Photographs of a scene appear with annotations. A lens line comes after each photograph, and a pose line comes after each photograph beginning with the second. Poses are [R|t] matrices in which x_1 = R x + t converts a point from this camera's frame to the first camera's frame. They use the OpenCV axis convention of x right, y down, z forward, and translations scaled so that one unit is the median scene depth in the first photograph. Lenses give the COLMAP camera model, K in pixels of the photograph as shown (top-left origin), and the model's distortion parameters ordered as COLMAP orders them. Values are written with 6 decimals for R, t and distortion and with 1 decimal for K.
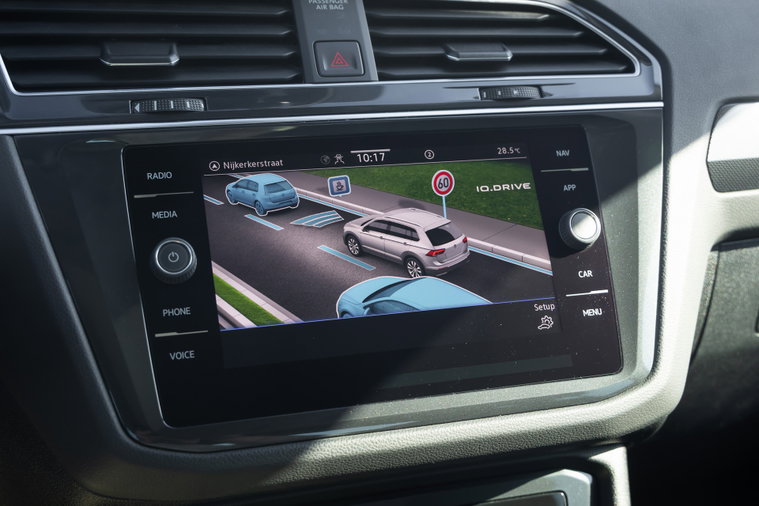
lens RADIAL K [[927.7, 0, 382.8], [0, 927.7, 254.7], [0, 0, 1]] dist [-0.012195, 0.000000]
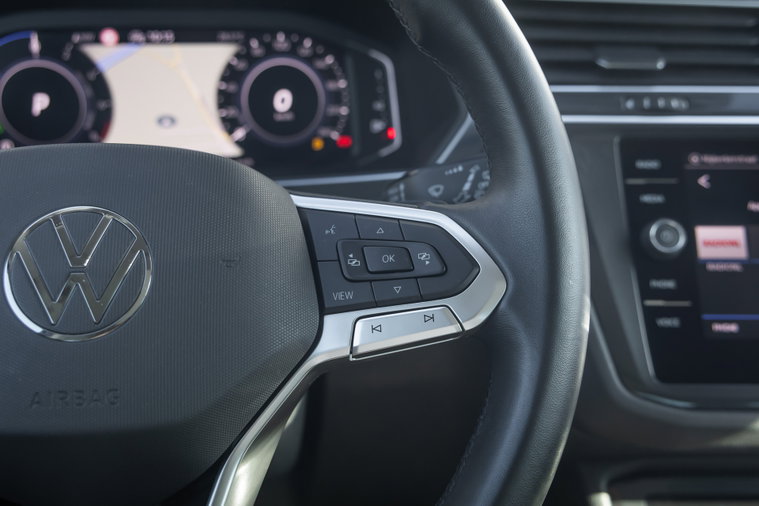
lens RADIAL K [[858.2, 0, 385.1], [0, 858.2, 249.2], [0, 0, 1]] dist [0.068900, 0.000000]
pose [[0.969526, 0.080253, -0.231473, -0.289783], [-0.078632, 0.996771, 0.016234, 0.026263], [0.232028, 0.002462, 0.972706, -0.109884]]
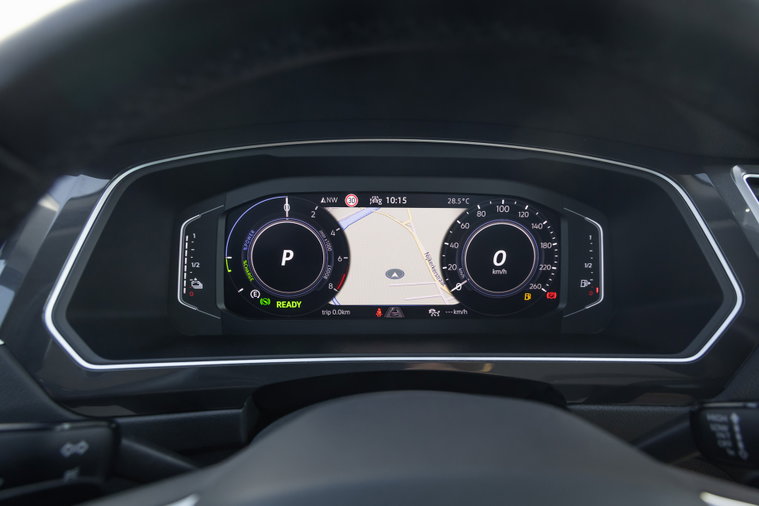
lens RADIAL K [[496.8, 0, 380.2], [0, 496.8, 255.6], [0, 0, 1]] dist [-0.010889, 0.003122]
pose [[0.951076, 0.094707, -0.294084, -0.681456], [-0.114599, 0.992096, -0.051119, -0.096194], [0.286918, 0.082320, 0.954411, 0.255589]]
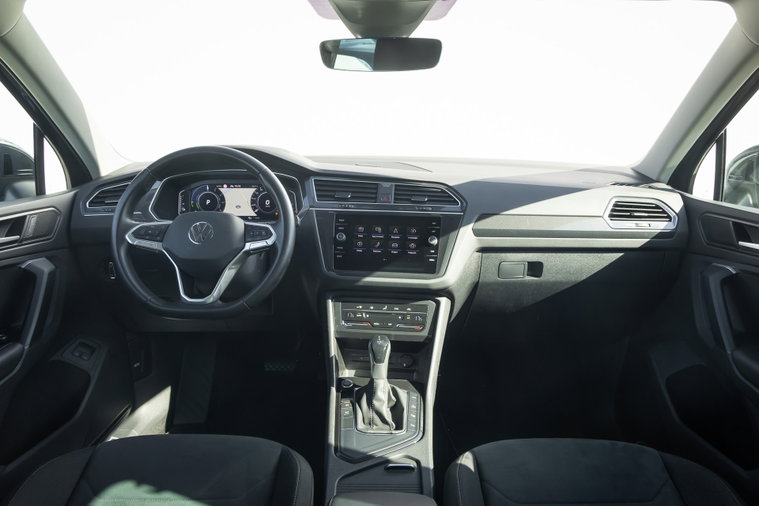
lens RADIAL K [[496.8, 0, 380.0], [0, 496.8, 250.6], [0, 0, 1]] dist [-0.010889, 0.003122]
pose [[0.933230, 0.100080, -0.345060, 0.820332], [-0.122477, 0.991510, -0.043672, 0.153991], [0.337760, 0.083018, 0.937564, -1.289340]]
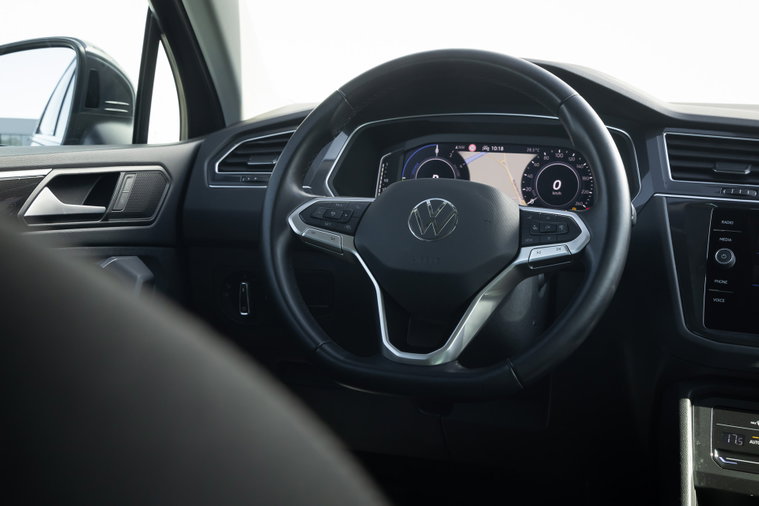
lens RADIAL K [[1066.9, 0, 381.8], [0, 1066.9, 251.0], [0, 0, 1]] dist [-0.020869, 0.000000]
pose [[0.767637, 0.112548, -0.630925, 0.680370], [-0.224622, 0.969261, -0.100392, 0.391089], [0.600232, 0.218785, 0.769321, -1.309298]]
